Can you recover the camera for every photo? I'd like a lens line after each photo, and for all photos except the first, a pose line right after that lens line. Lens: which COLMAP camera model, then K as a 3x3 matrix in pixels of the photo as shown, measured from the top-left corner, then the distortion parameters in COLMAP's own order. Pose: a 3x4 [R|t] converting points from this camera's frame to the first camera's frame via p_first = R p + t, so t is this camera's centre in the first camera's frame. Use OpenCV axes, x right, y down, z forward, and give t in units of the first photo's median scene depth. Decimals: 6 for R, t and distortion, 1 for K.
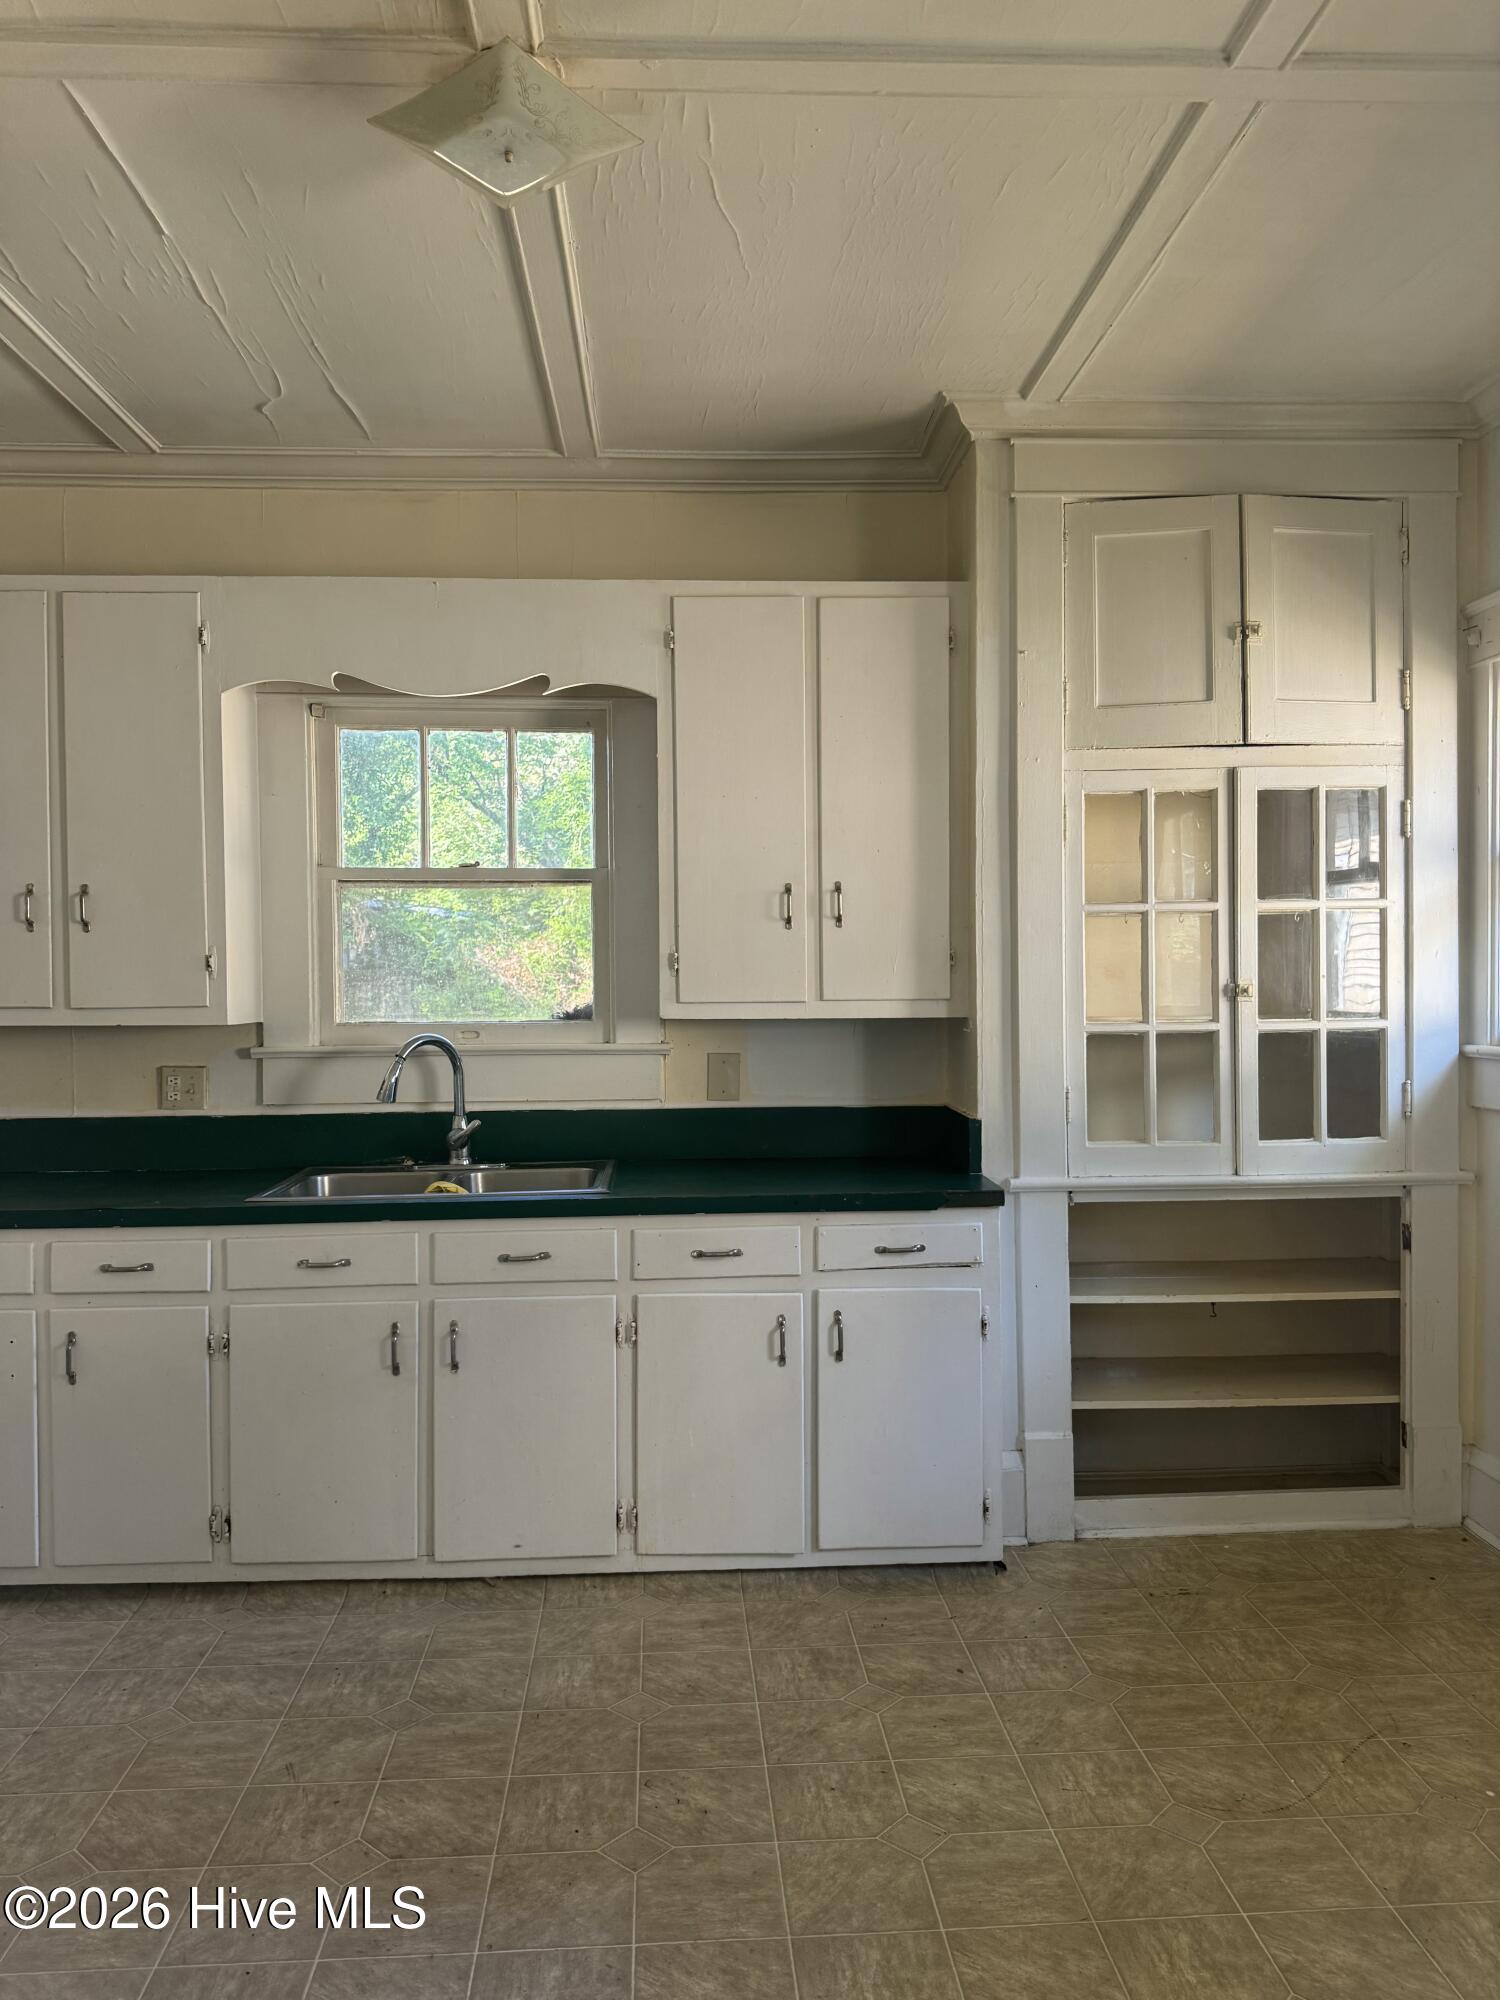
lens RADIAL K [[1407.0, 0, 750.0], [0, 1407.0, 1000.0], [0, 0, 1]] dist [0.070356, -0.093644]
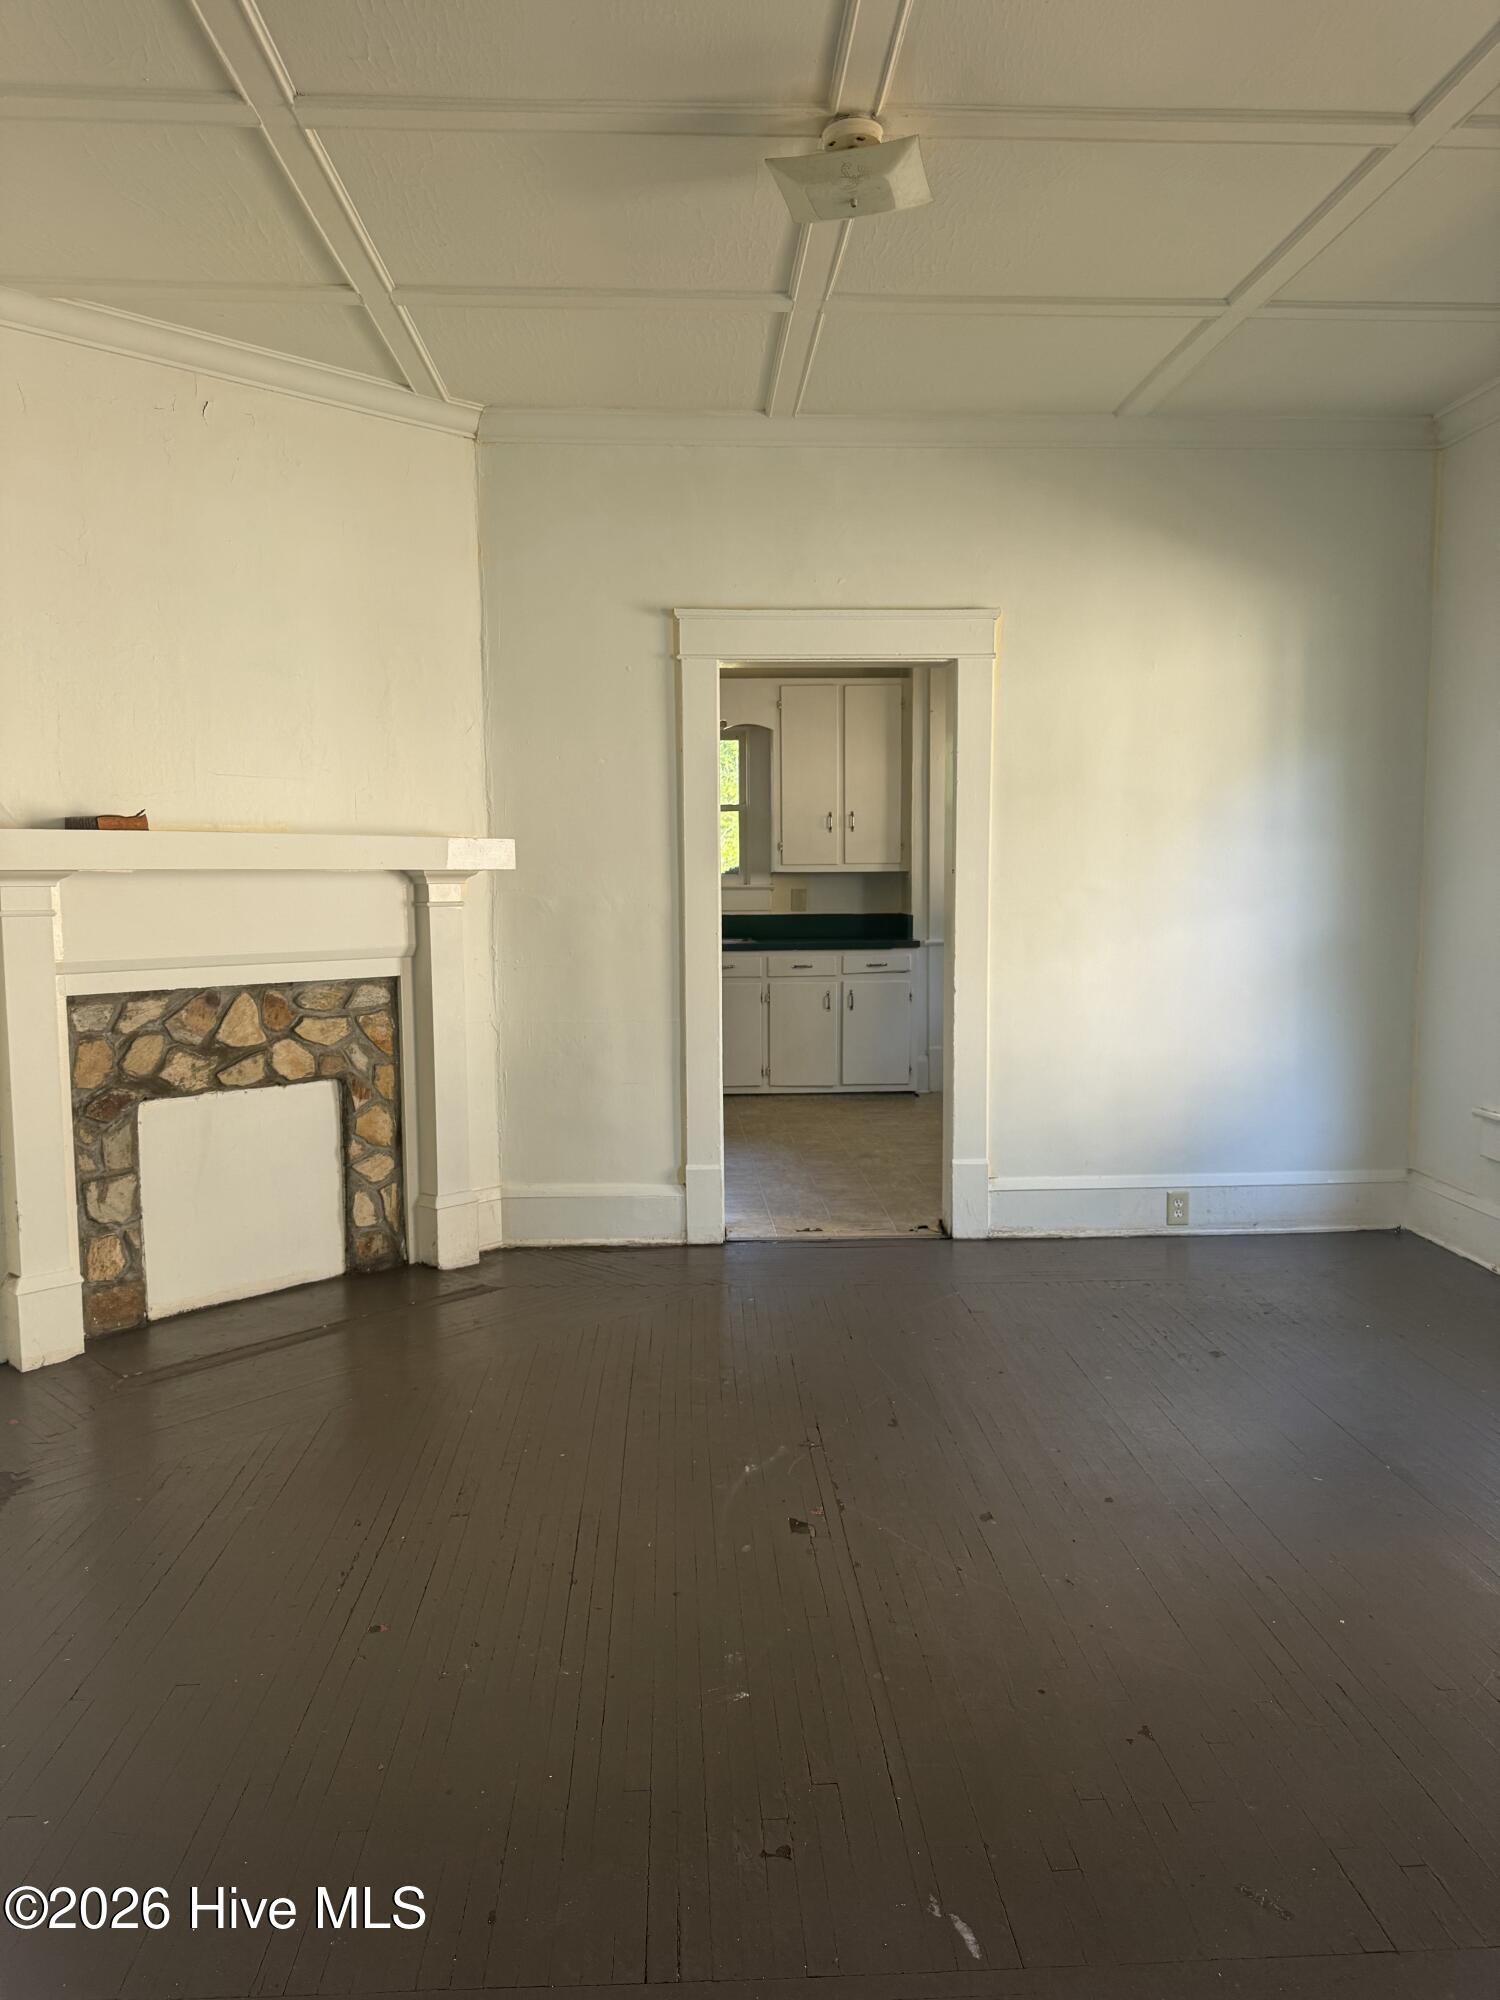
lens RADIAL K [[1407.0, 0, 750.0], [0, 1407.0, 1000.0], [0, 0, 1]] dist [0.070356, -0.093644]
pose [[0.999976, 0.000465, 0.006862, -0.122447], [-0.000999, 0.996954, 0.077986, 0.044525], [-0.006805, -0.077991, 0.996931, -1.347847]]
